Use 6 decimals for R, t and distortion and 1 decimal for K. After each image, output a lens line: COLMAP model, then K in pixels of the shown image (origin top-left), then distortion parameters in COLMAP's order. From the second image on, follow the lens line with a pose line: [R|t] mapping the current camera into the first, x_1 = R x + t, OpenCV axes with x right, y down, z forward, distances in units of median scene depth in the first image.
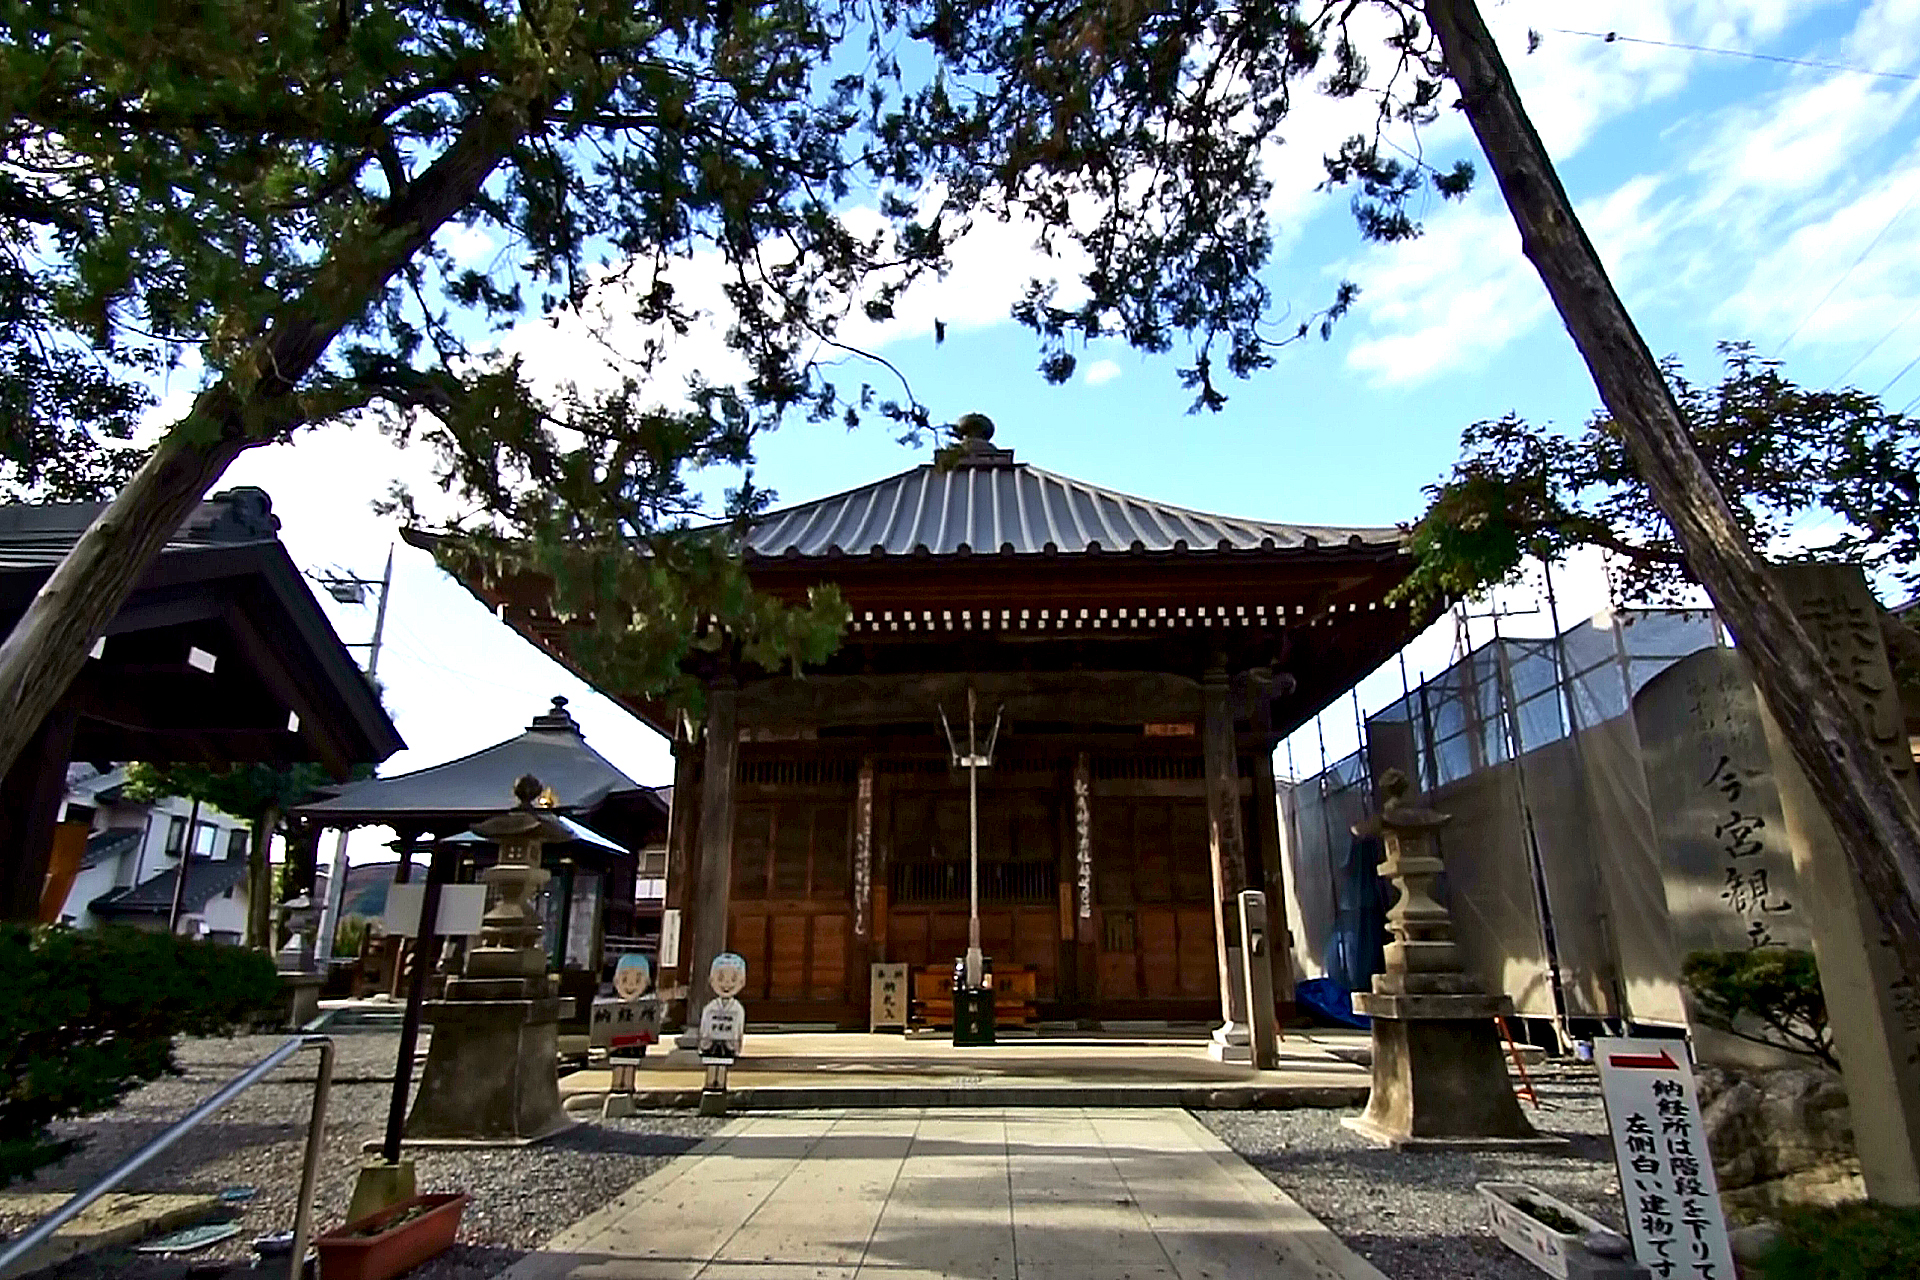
lens RADIAL K [[1060.1, 0, 966.6], [0, 1060.1, 647.7], [0, 0, 1]] dist [0.003066, -0.003807]
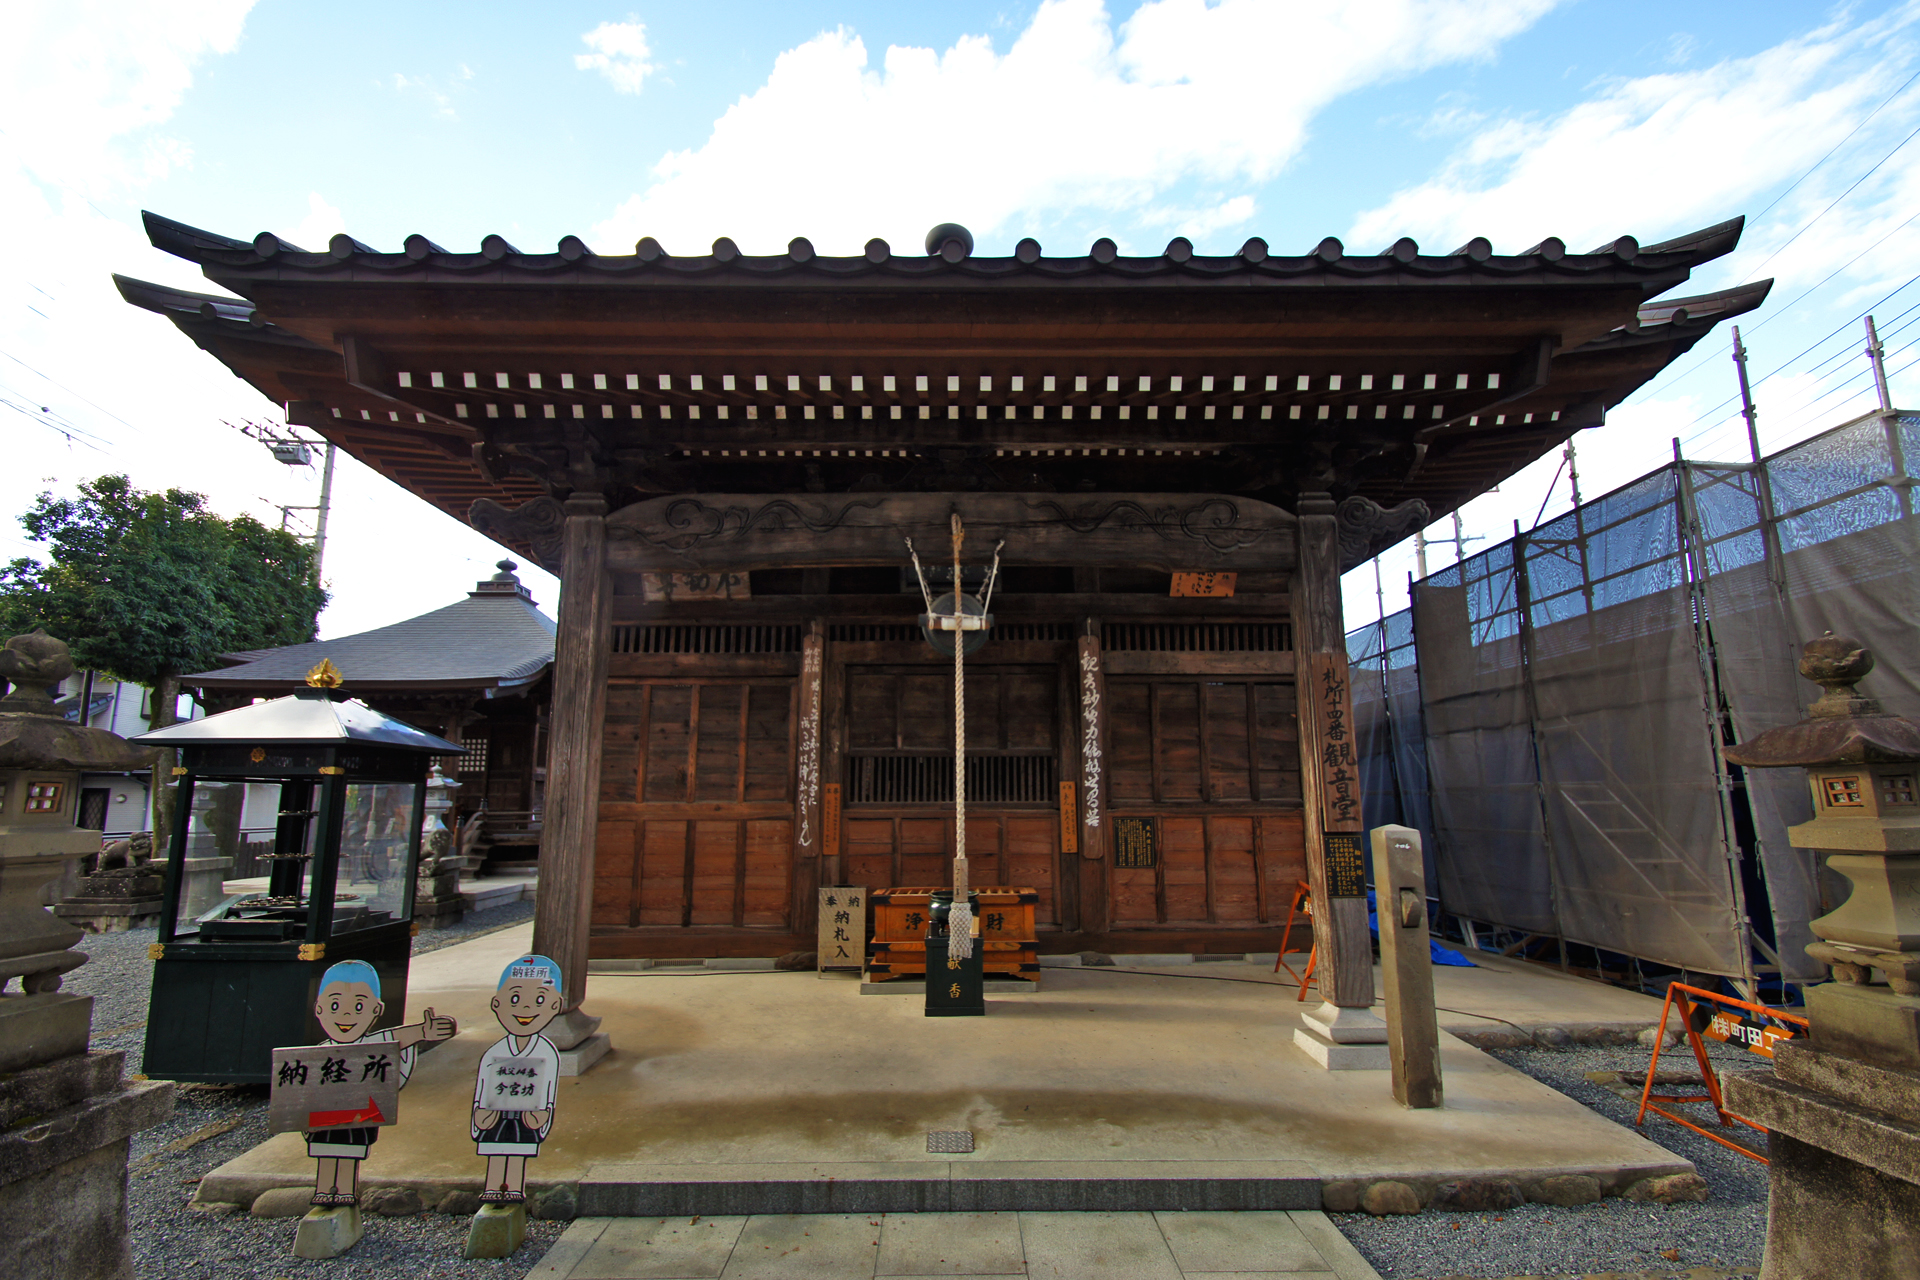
lens RADIAL K [[895.8, 0, 952.0], [0, 895.8, 653.5], [0, 0, 1]] dist [0.000752, 0.000231]
pose [[0.999665, 0.007061, 0.024899, -0.010127], [-0.010142, 0.991996, 0.125860, 0.046648], [-0.023811, -0.126071, 0.991735, 0.369861]]
